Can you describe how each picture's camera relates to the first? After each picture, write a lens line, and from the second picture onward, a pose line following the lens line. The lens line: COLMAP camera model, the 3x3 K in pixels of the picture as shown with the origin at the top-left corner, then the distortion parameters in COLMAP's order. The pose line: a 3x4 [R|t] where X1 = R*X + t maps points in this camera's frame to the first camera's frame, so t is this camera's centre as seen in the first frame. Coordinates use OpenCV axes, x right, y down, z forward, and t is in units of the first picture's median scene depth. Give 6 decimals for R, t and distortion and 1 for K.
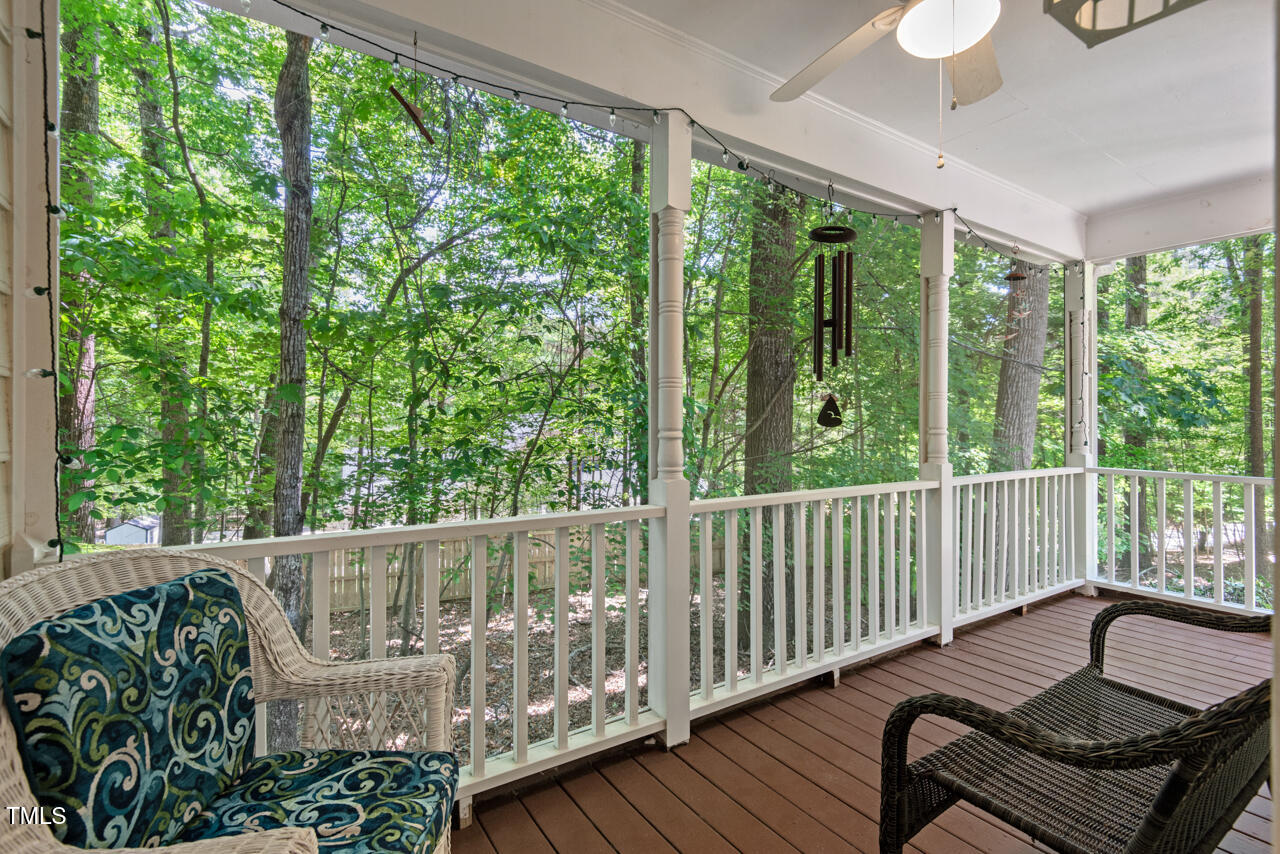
lens RADIAL K [[589.8, 0, 638.9], [0, 589.8, 420.5], [0, 0, 1]] dist [0.019109, -0.014067]
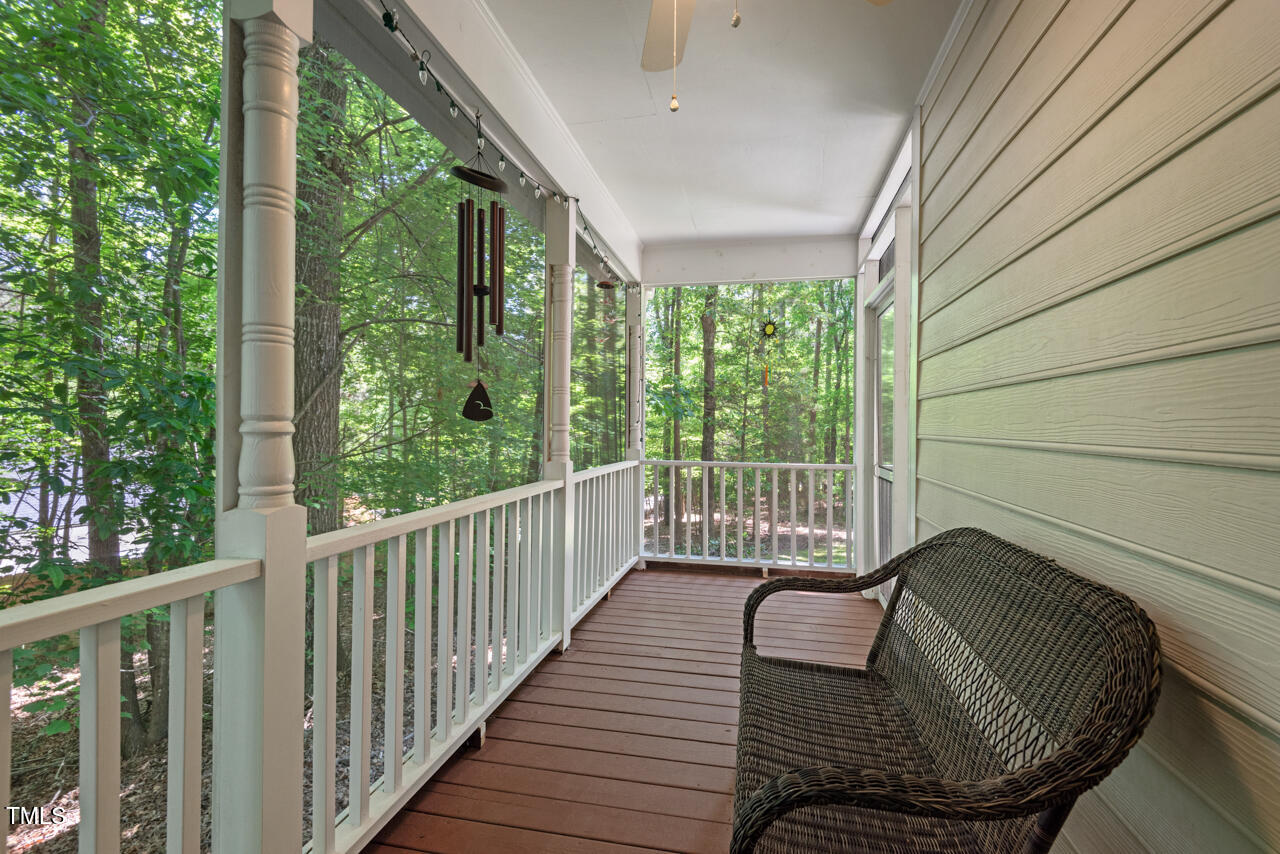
lens RADIAL K [[577.2, 0, 644.3], [0, 577.2, 422.9], [0, 0, 1]] dist [0.017795, -0.000342]
pose [[0.709588, 0.006780, 0.704584, -0.058102], [-0.005624, 0.999976, -0.003960, 0.013247], [-0.704594, -0.001153, 0.709610, 0.248933]]
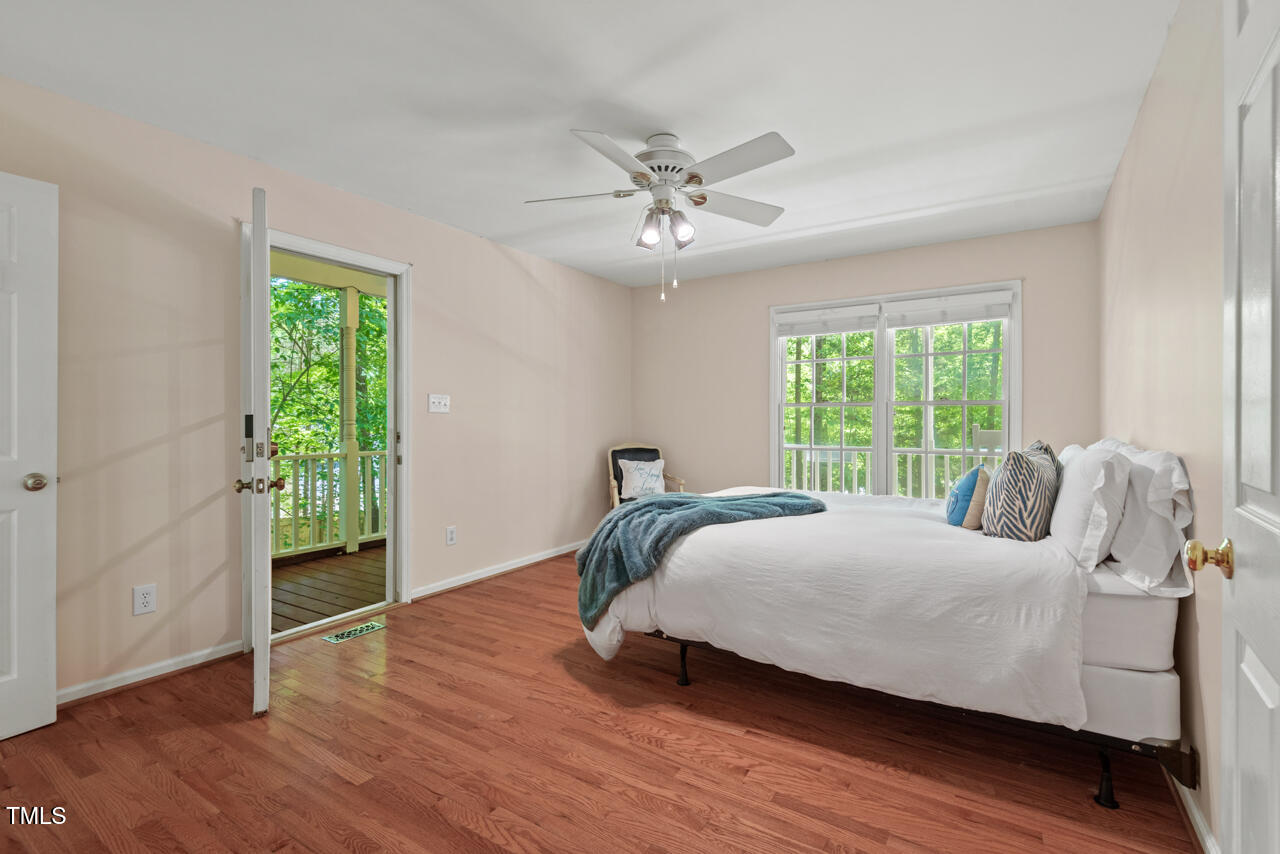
lens RADIAL K [[577.2, 0, 644.3], [0, 577.2, 422.9], [0, 0, 1]] dist [0.017795, -0.000342]
pose [[0.914832, 0.000251, 0.403836, 0.138674], [-0.004124, 0.999953, 0.008720, 0.001498], [-0.403815, -0.009643, 0.914790, -1.129911]]
